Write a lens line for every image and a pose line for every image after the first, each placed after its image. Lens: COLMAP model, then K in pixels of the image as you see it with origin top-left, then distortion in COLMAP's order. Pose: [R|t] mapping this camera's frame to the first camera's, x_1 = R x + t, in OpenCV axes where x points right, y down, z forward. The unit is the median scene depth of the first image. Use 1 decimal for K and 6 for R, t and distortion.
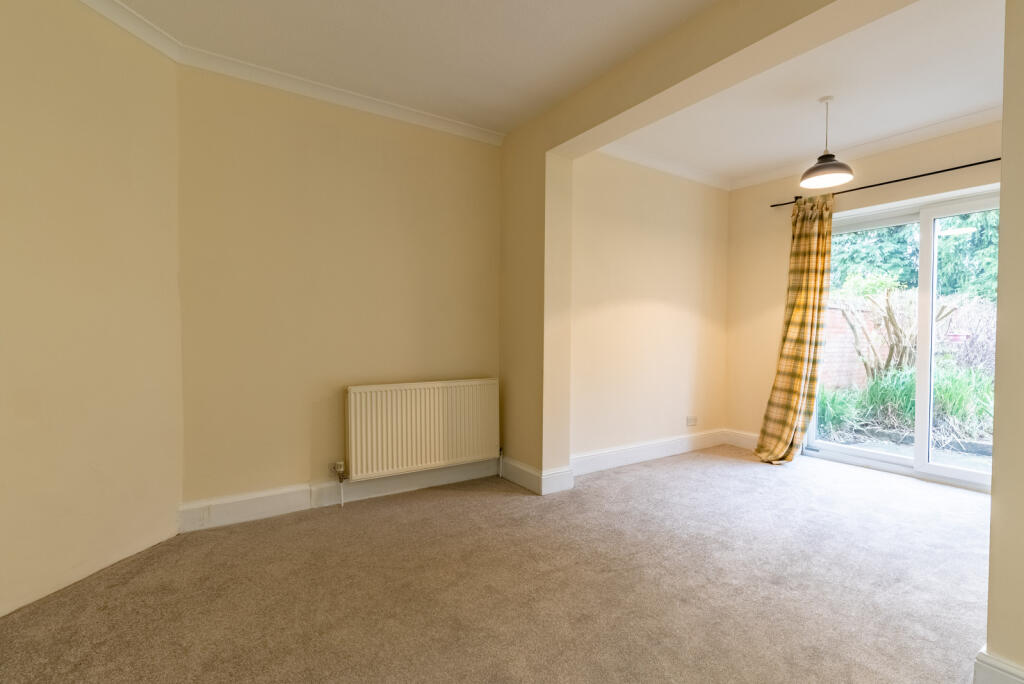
lens RADIAL K [[475.2, 0, 513.3], [0, 475.2, 342.2], [0, 0, 1]] dist [-0.012155, 0.000079]
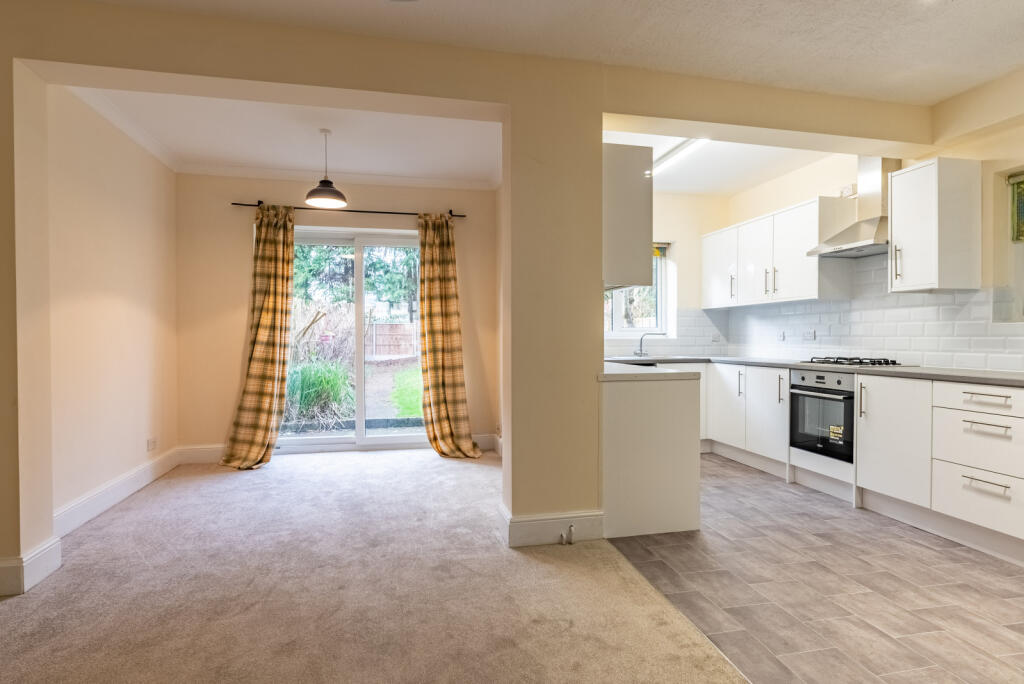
lens RADIAL K [[545.6, 0, 511.9], [0, 545.6, 342.2], [0, 0, 1]] dist [-0.005805, -0.000003]
pose [[0.346436, -0.020377, 0.937852, -0.328398], [0.022298, 0.999660, 0.013483, -0.010000], [-0.937808, 0.016241, 0.346773, 0.098268]]
